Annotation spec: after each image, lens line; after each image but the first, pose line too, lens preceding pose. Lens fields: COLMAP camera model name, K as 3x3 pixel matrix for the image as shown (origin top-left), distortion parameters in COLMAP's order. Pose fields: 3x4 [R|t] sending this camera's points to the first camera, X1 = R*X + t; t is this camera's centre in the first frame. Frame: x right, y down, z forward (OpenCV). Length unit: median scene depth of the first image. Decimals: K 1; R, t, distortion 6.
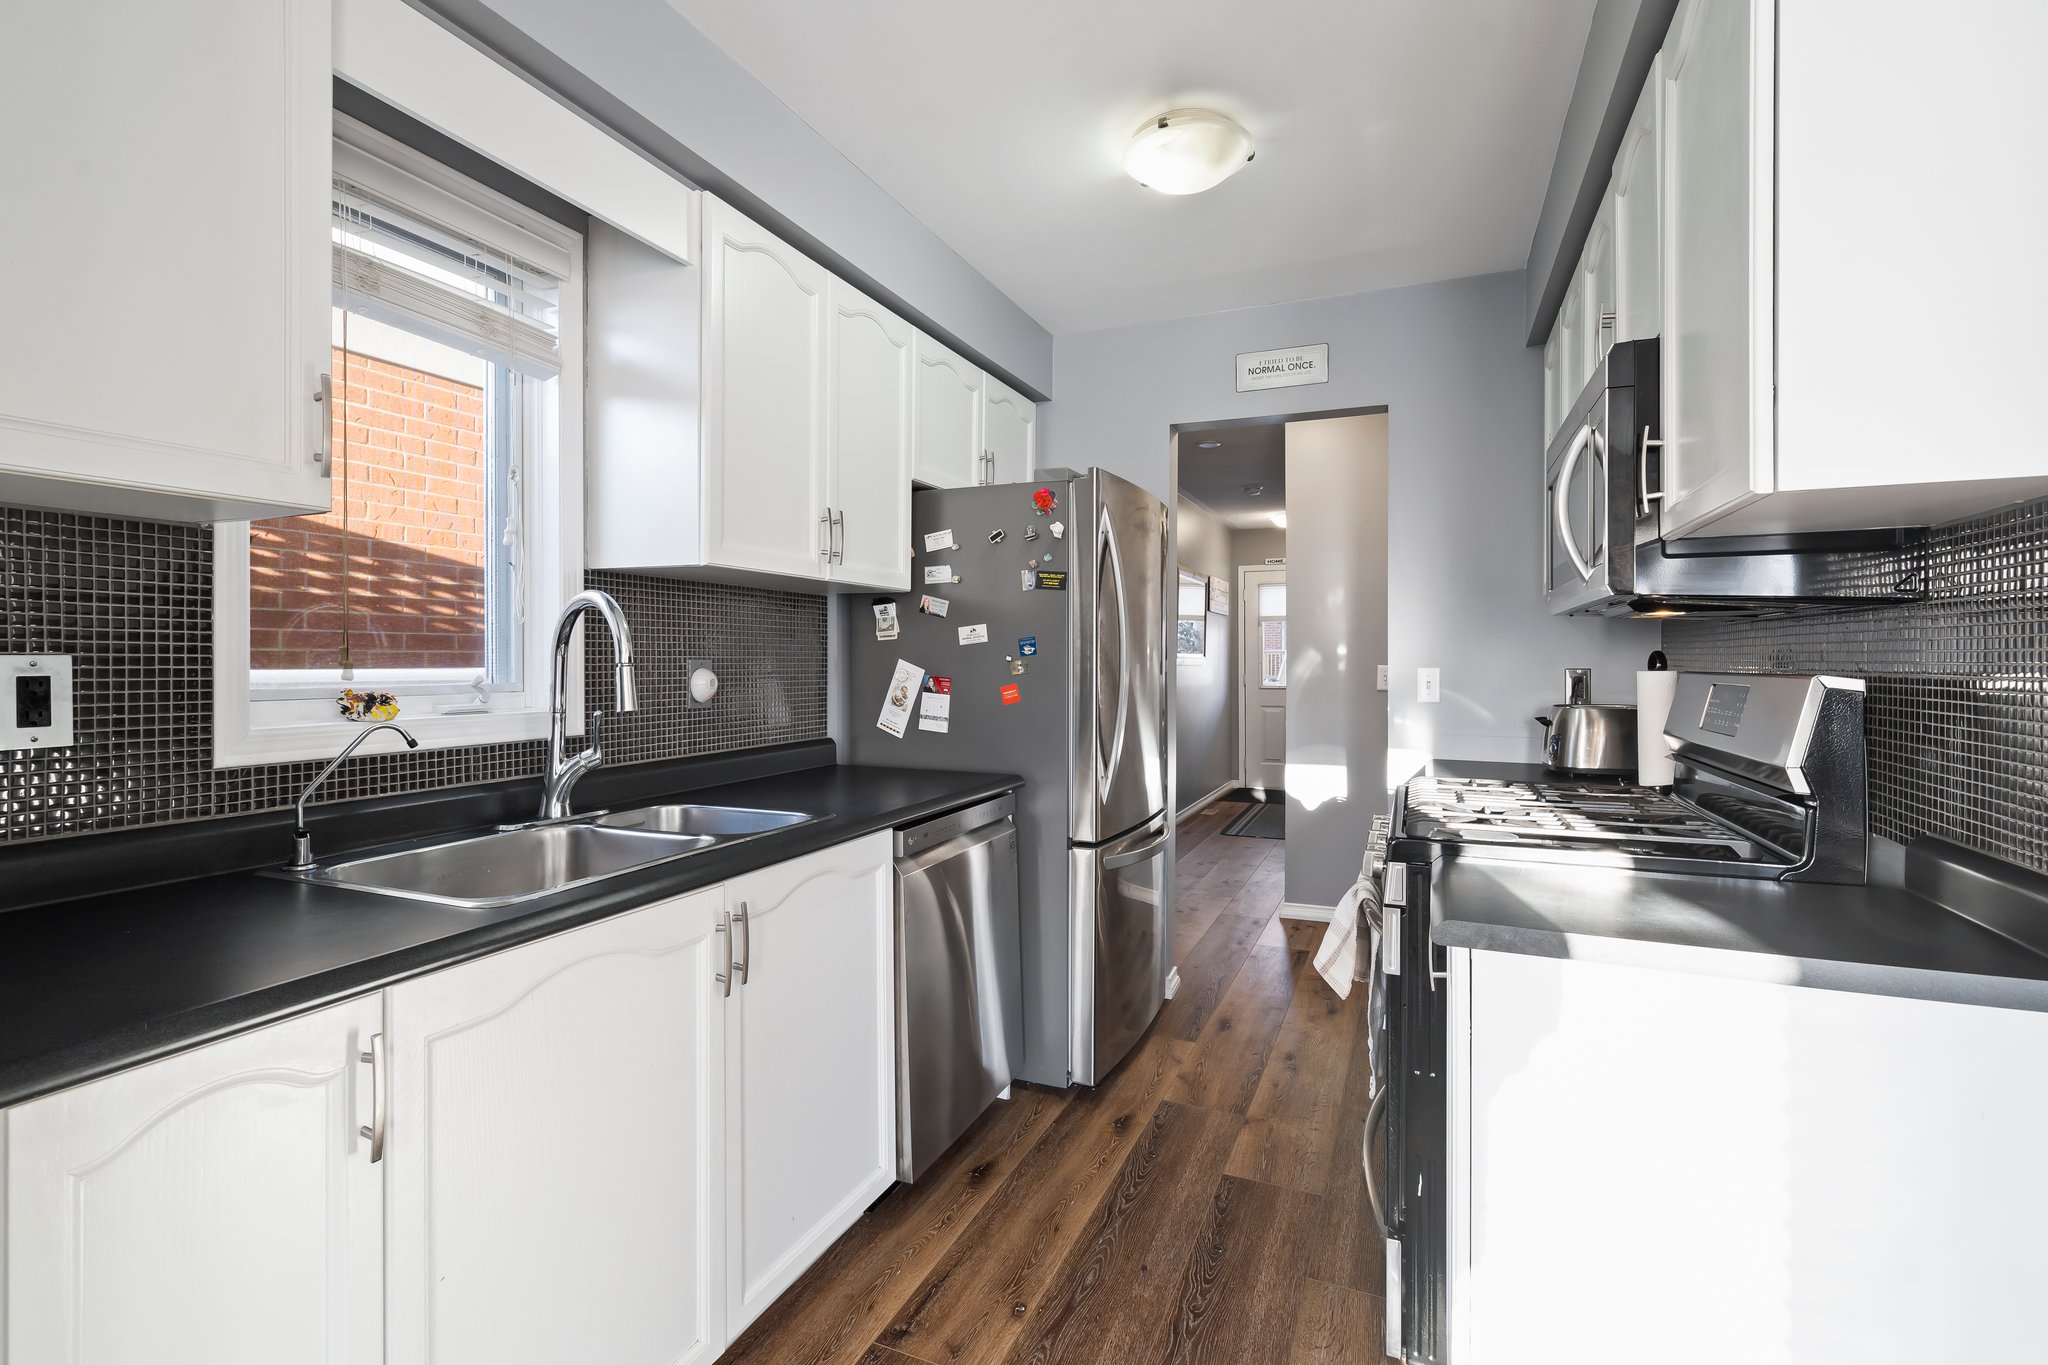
lens RADIAL K [[945.0, 0, 1016.1], [0, 945.0, 656.7], [0, 0, 1]] dist [-0.003721, 0.003149]
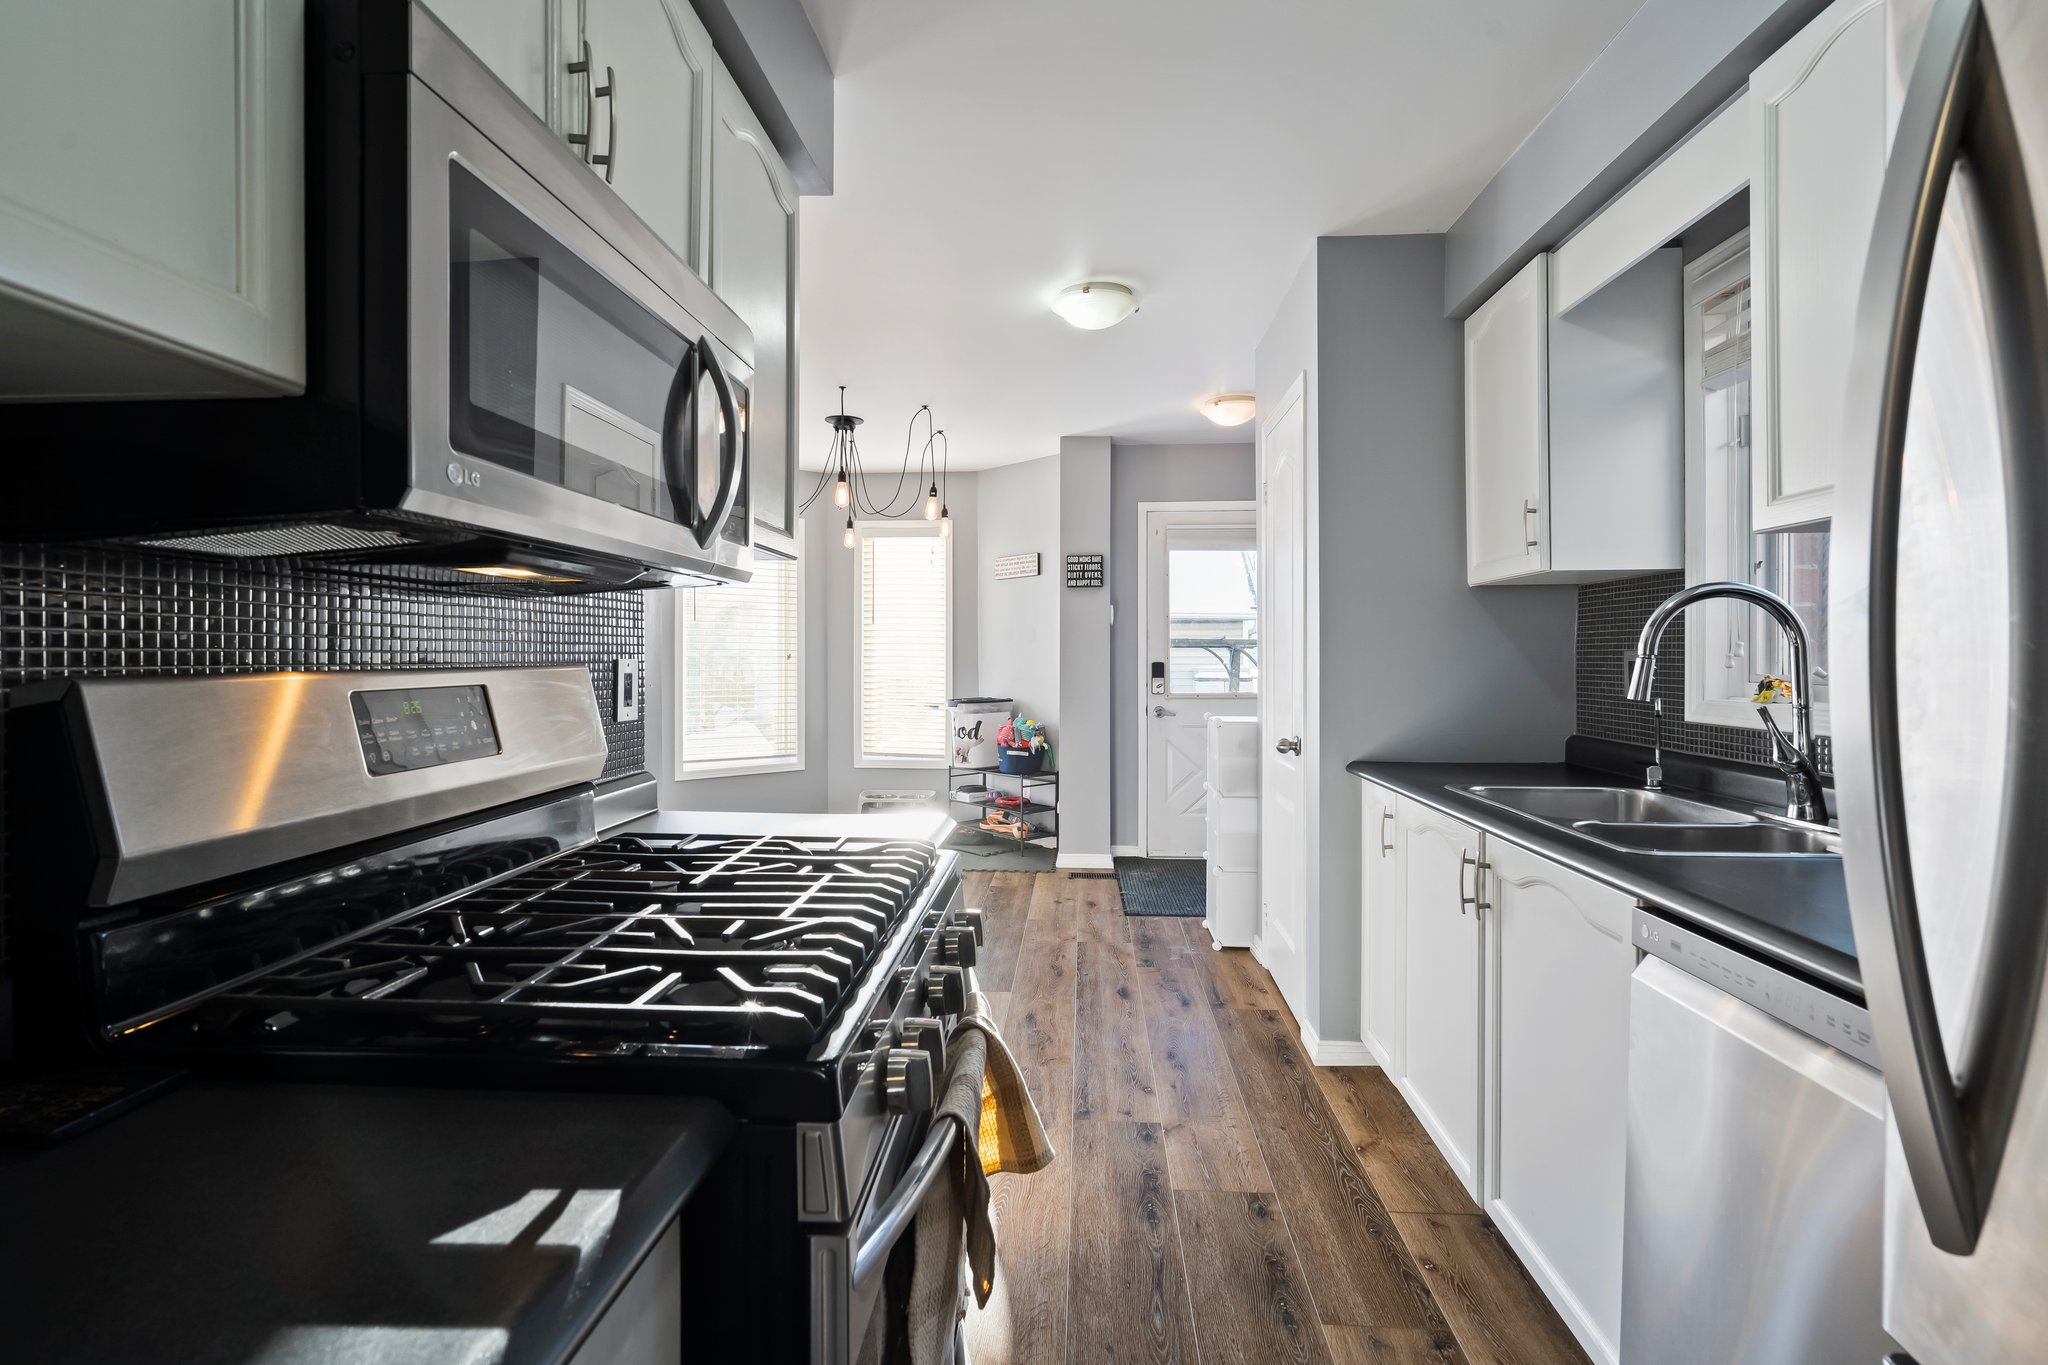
lens RADIAL K [[945.0, 0, 1020.1], [0, 945.0, 660.4], [0, 0, 1]] dist [-0.003721, 0.003149]
pose [[-0.942232, 0.000652, -0.334960, 0.477294], [0.002707, 0.999980, -0.005668, 0.014682], [0.334949, -0.006248, -0.942215, 1.390377]]
